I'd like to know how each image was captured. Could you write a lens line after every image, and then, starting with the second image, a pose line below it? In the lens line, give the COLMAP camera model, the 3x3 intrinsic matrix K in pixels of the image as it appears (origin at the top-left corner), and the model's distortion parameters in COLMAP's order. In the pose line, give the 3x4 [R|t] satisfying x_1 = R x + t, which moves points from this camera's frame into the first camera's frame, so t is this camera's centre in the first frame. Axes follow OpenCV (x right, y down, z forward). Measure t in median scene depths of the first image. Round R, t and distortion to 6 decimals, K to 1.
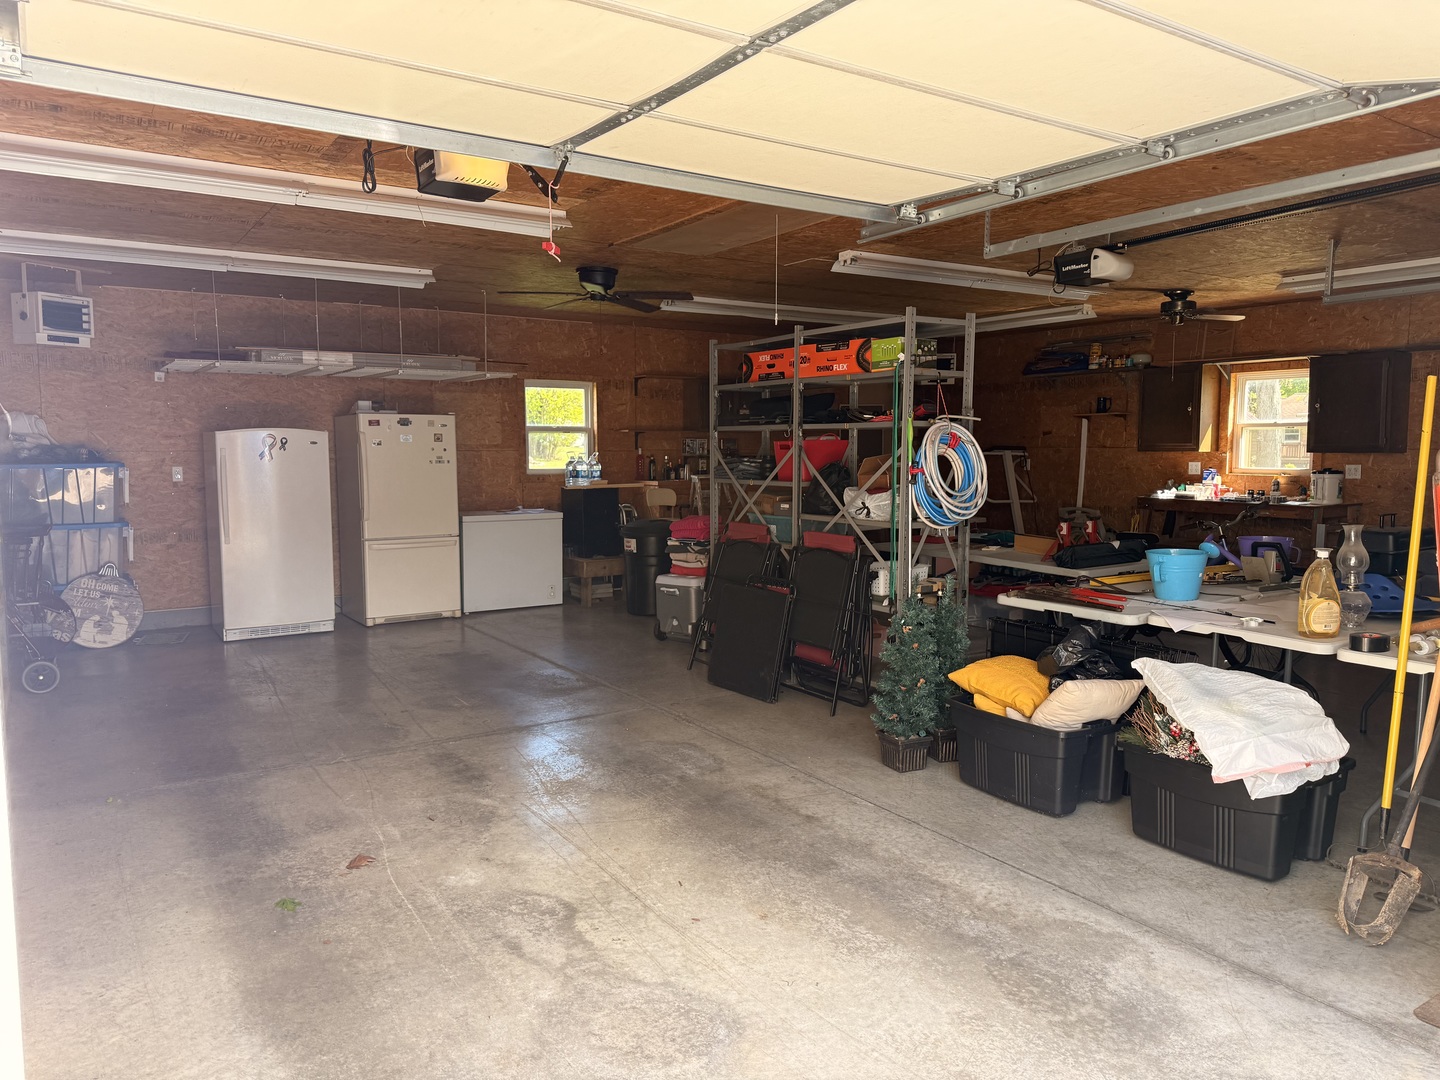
lens RADIAL K [[1010.1, 0, 725.8], [0, 1010.1, 542.3], [0, 0, 1]] dist [0.071449, -0.091859]
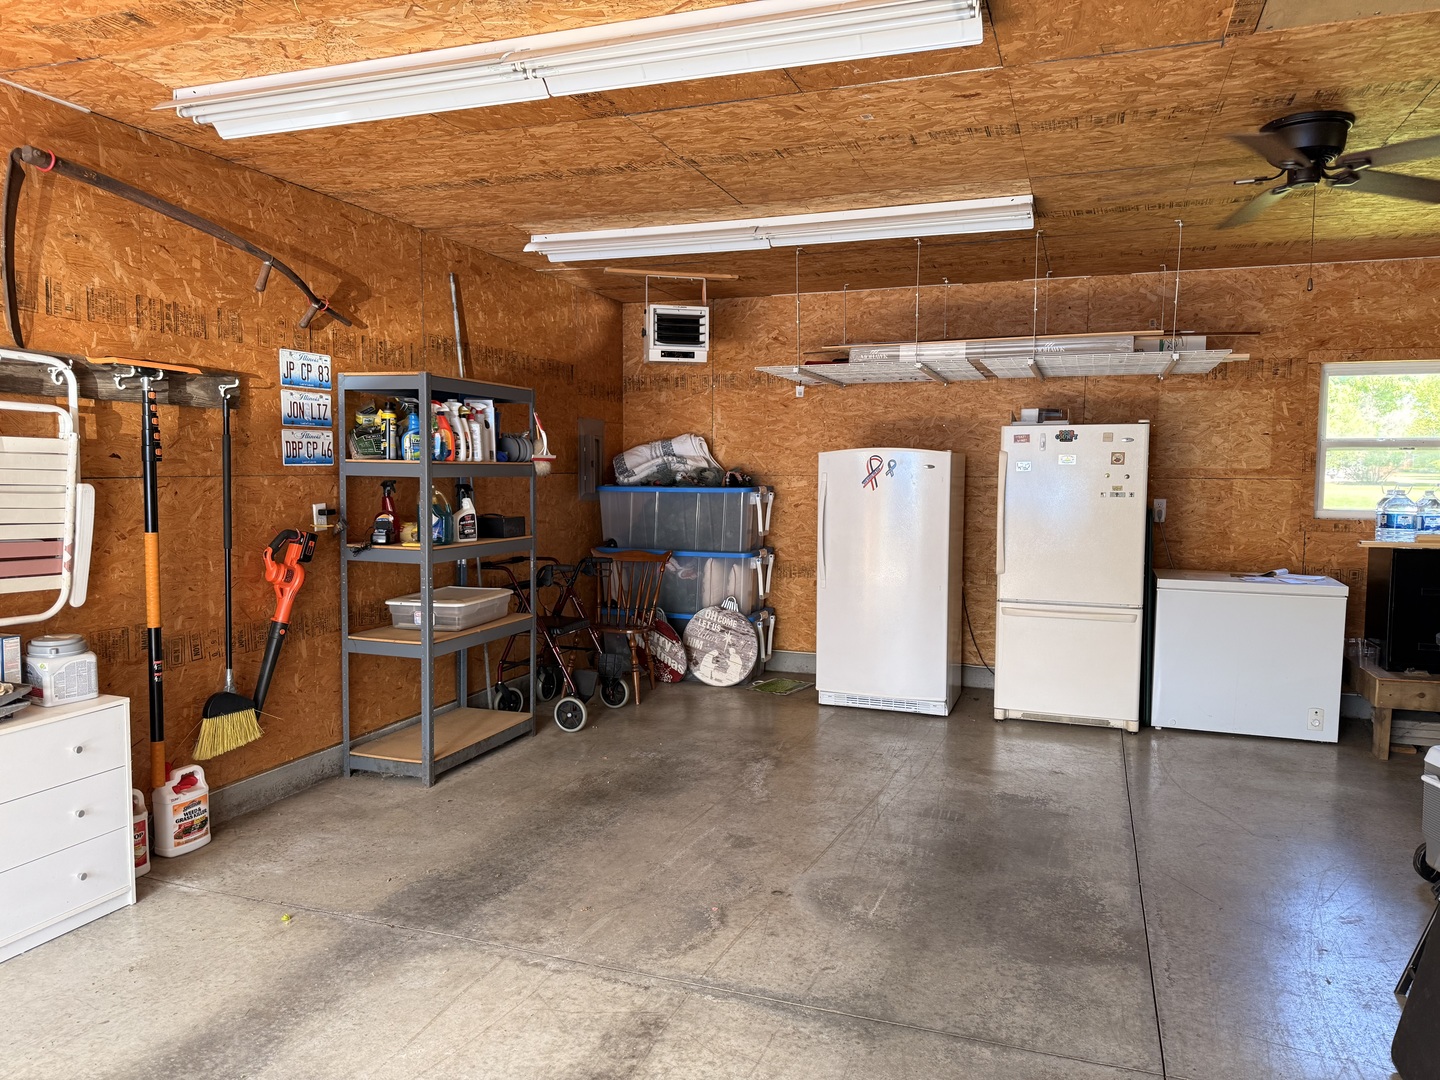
lens RADIAL K [[1010.1, 0, 712.1], [0, 1010.1, 536.5], [0, 0, 1]] dist [0.071449, -0.091859]
pose [[0.586464, 0.062173, -0.807585, 0.113066], [-0.084665, 0.996293, 0.015217, -0.043369], [0.805538, 0.059450, 0.589554, 0.430806]]
